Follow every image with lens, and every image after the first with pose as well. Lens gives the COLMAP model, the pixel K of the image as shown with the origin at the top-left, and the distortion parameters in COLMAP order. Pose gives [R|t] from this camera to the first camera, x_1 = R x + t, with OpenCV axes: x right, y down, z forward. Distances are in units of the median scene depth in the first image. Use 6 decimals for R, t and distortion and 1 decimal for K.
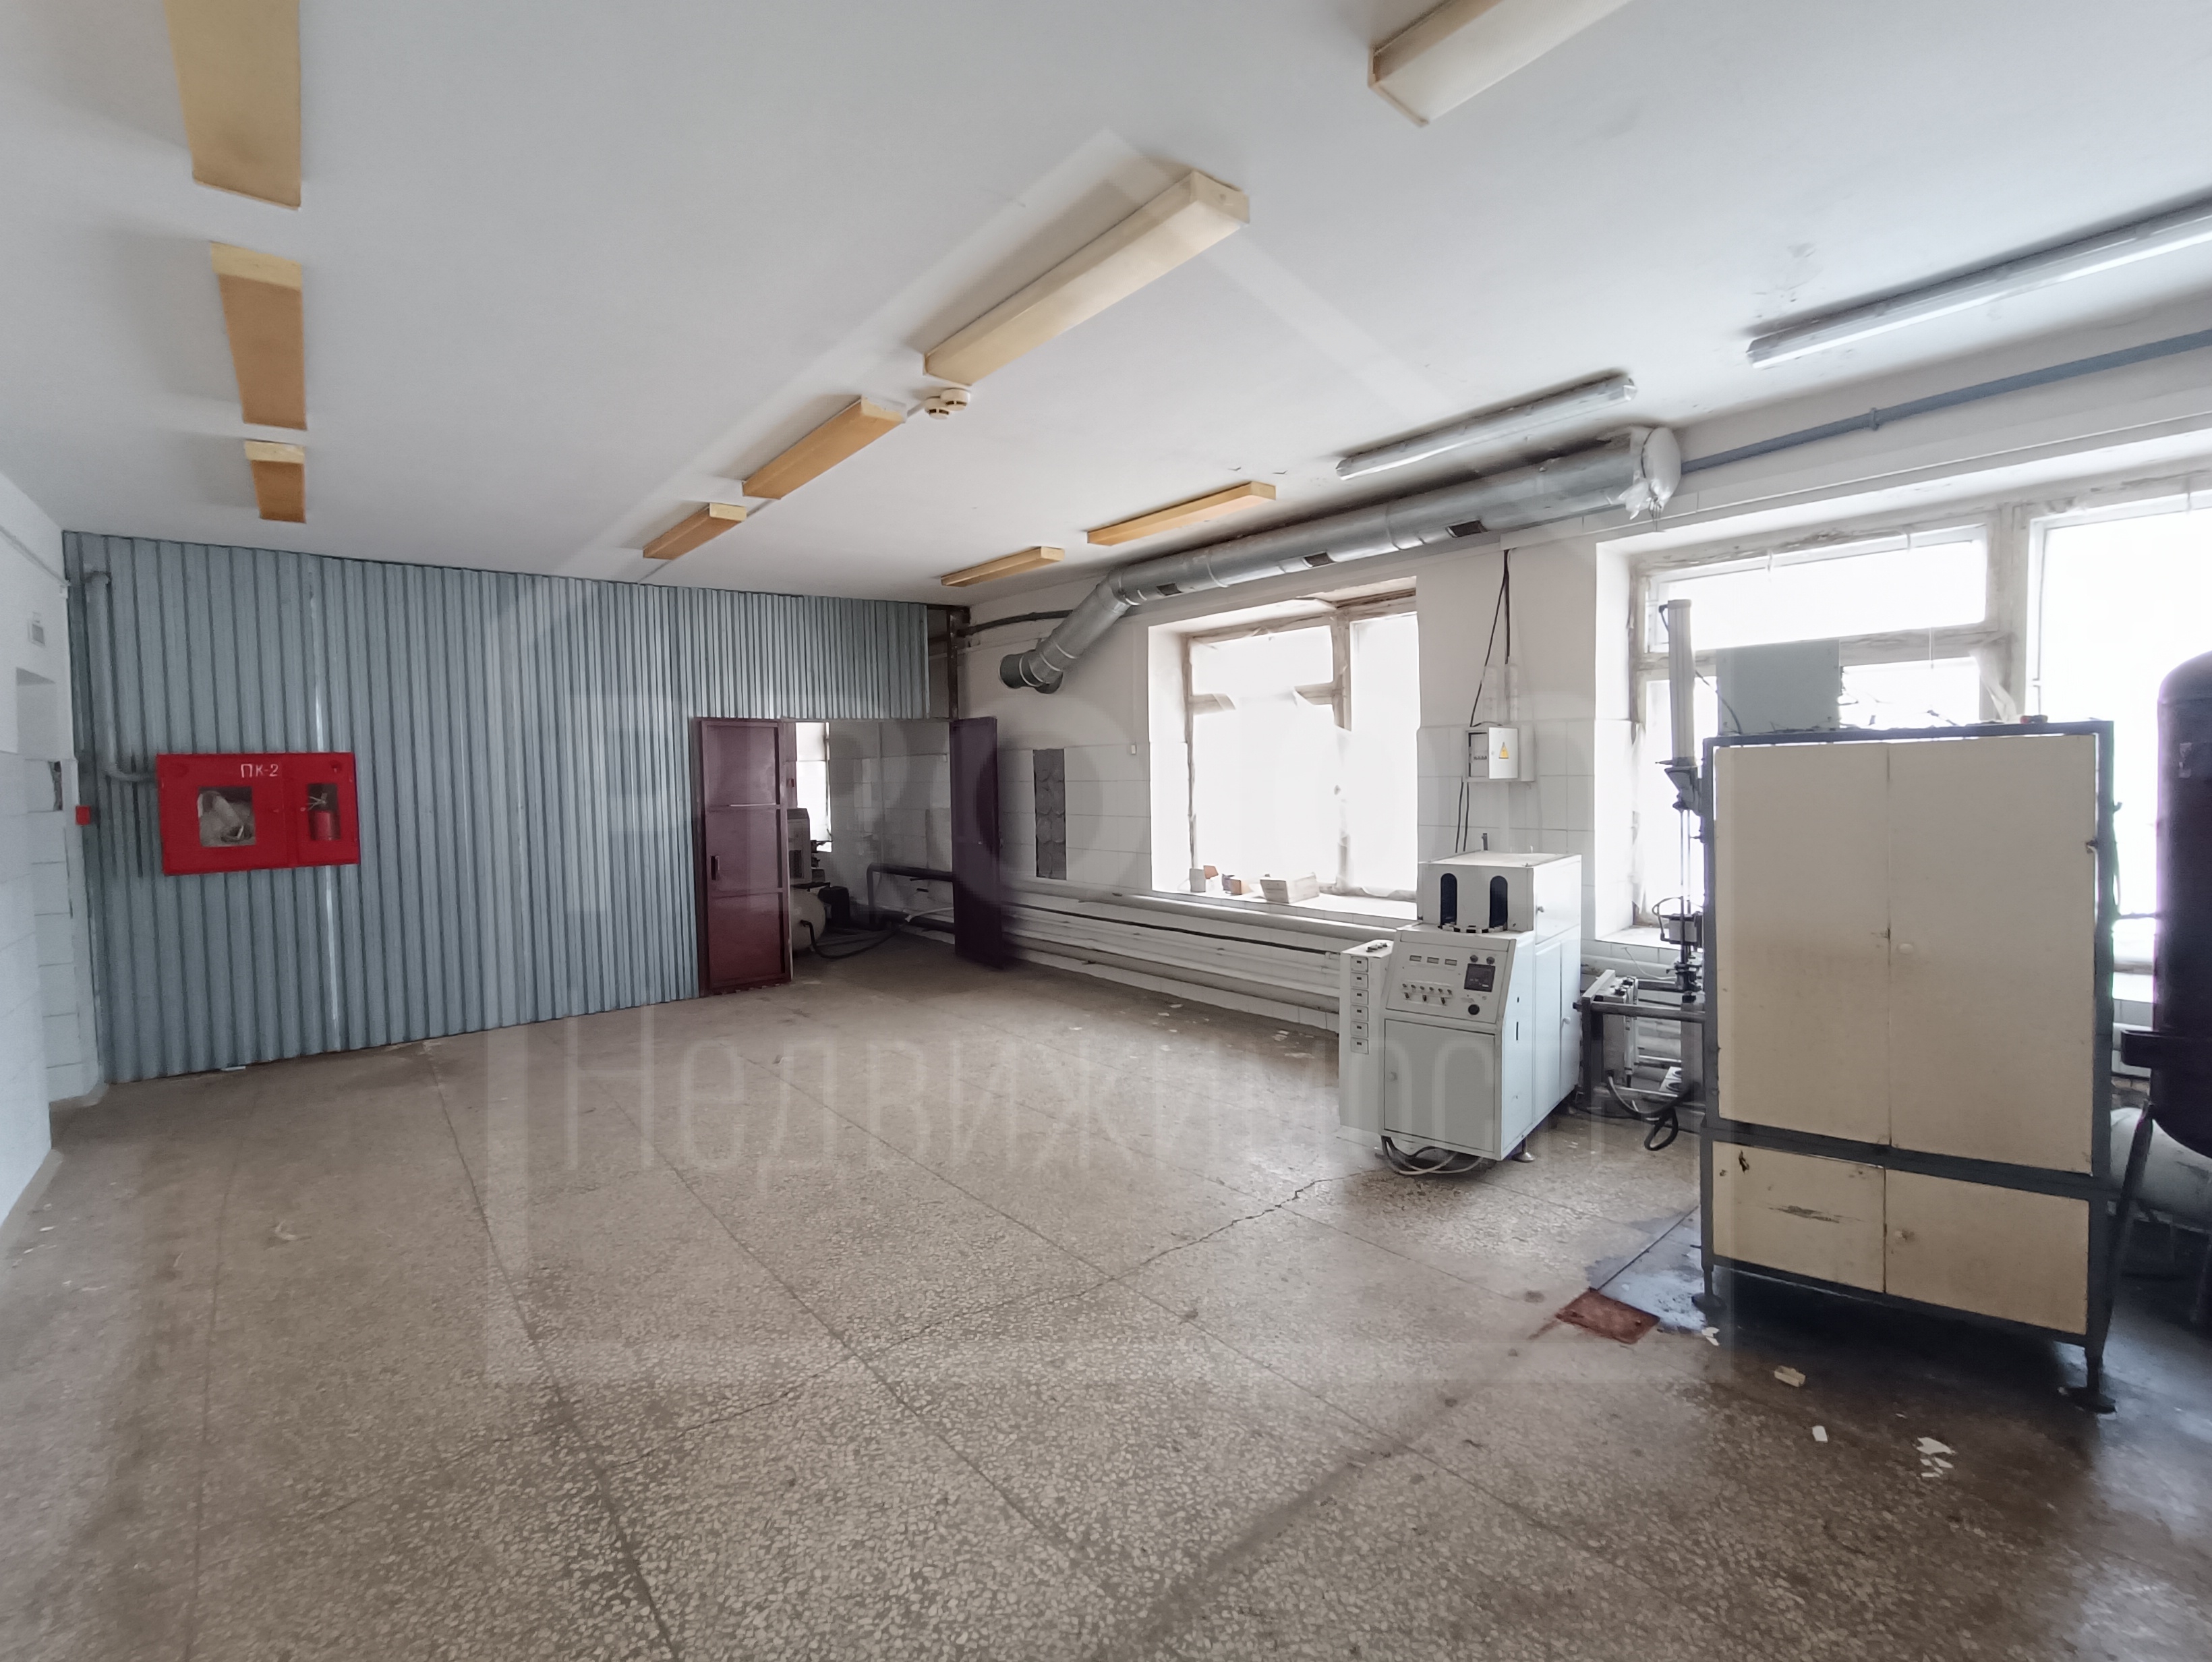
lens RADIAL K [[1003.4, 0, 1101.6], [0, 1003.4, 832.6], [0, 0, 1]] dist [0.000105, -0.005122]
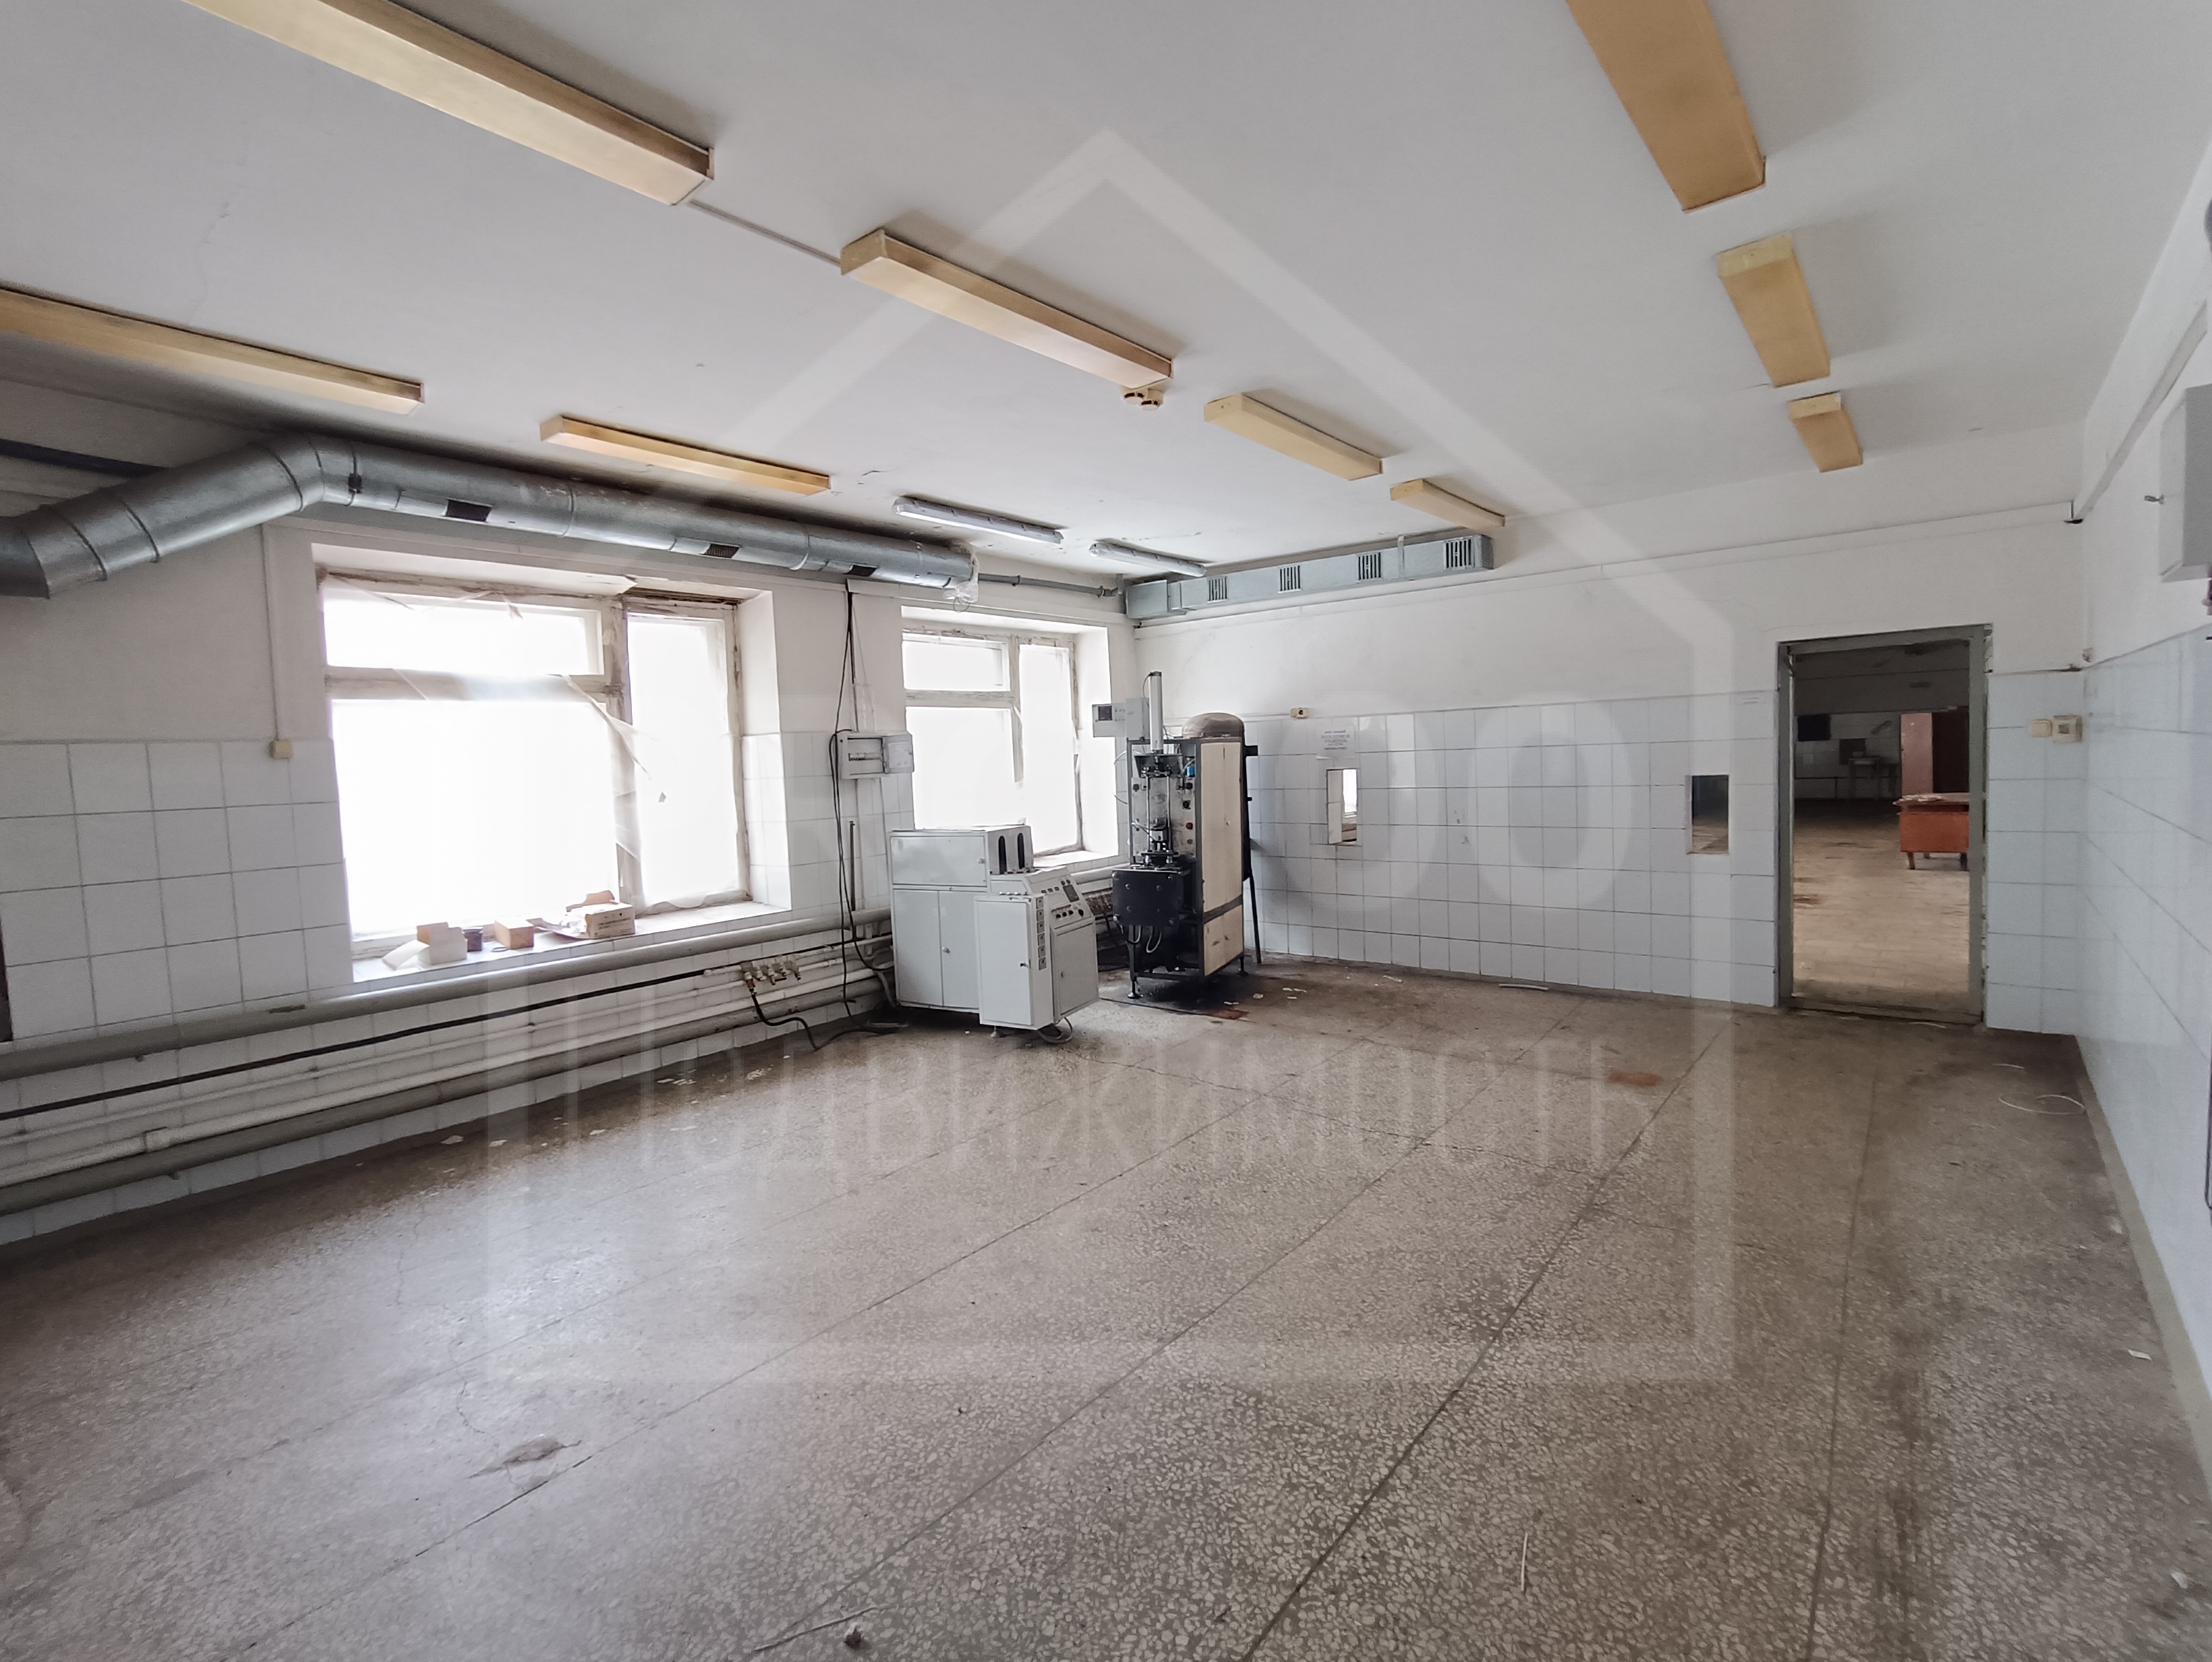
lens RADIAL K [[1003.4, 0, 1096.0], [0, 1003.4, 833.3], [0, 0, 1]] dist [0.000105, -0.005122]
pose [[-0.191766, -0.048622, 0.980236, -0.732106], [0.103985, 0.992144, 0.069556, -0.032924], [-0.975917, 0.115268, -0.185203, 0.790229]]
